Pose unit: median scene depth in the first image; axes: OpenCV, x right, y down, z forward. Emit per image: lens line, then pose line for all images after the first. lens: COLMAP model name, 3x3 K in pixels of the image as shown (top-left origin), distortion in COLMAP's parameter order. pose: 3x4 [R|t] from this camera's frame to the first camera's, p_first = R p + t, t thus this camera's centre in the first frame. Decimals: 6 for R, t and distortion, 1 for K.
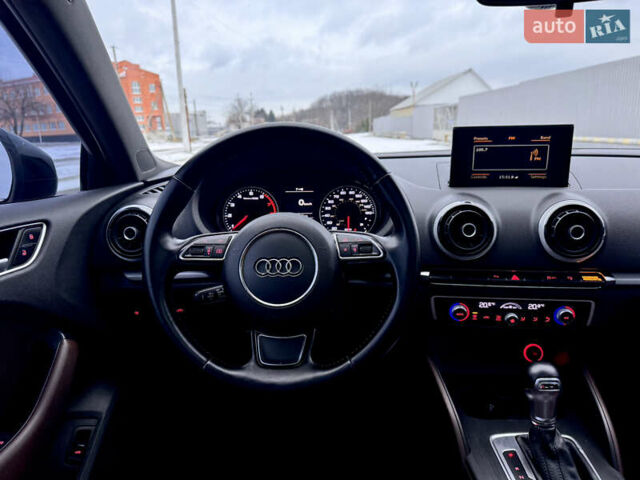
lens RADIAL K [[437.9, 0, 320.0], [0, 437.9, 240.0], [0, 0, 1]] dist [0.093446, -0.119955]
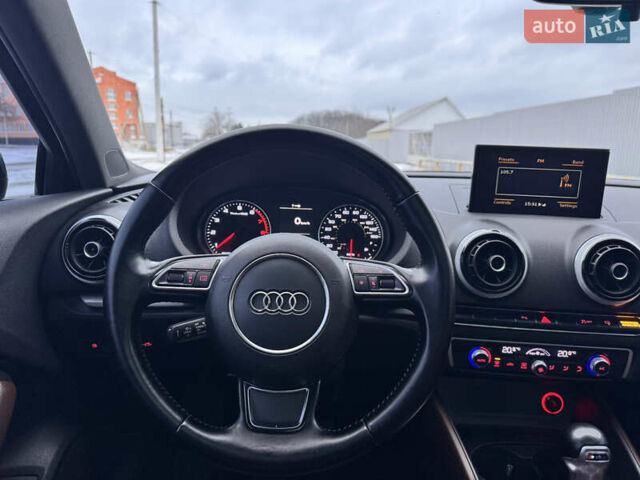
lens RADIAL K [[437.9, 0, 320.0], [0, 437.9, 240.0], [0, 0, 1]] dist [0.093446, -0.119955]
pose [[0.997068, 0.044194, 0.062461, -0.057635], [-0.041625, 0.998257, -0.041841, -0.015546], [-0.064201, 0.039119, 0.997170, 0.148682]]
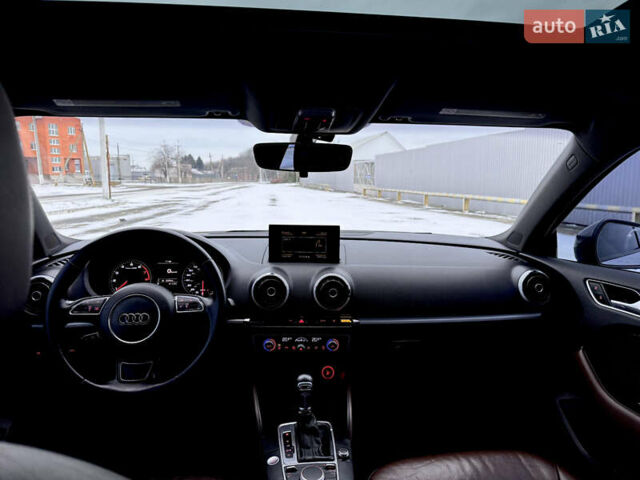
lens RADIAL K [[437.9, 0, 320.0], [0, 437.9, 240.0], [0, 0, 1]] dist [0.093446, -0.119955]
pose [[0.987405, 0.012141, 0.157748, 0.239860], [0.004381, 0.994571, -0.103967, -0.038955], [-0.158154, 0.103348, 0.981991, -0.560878]]
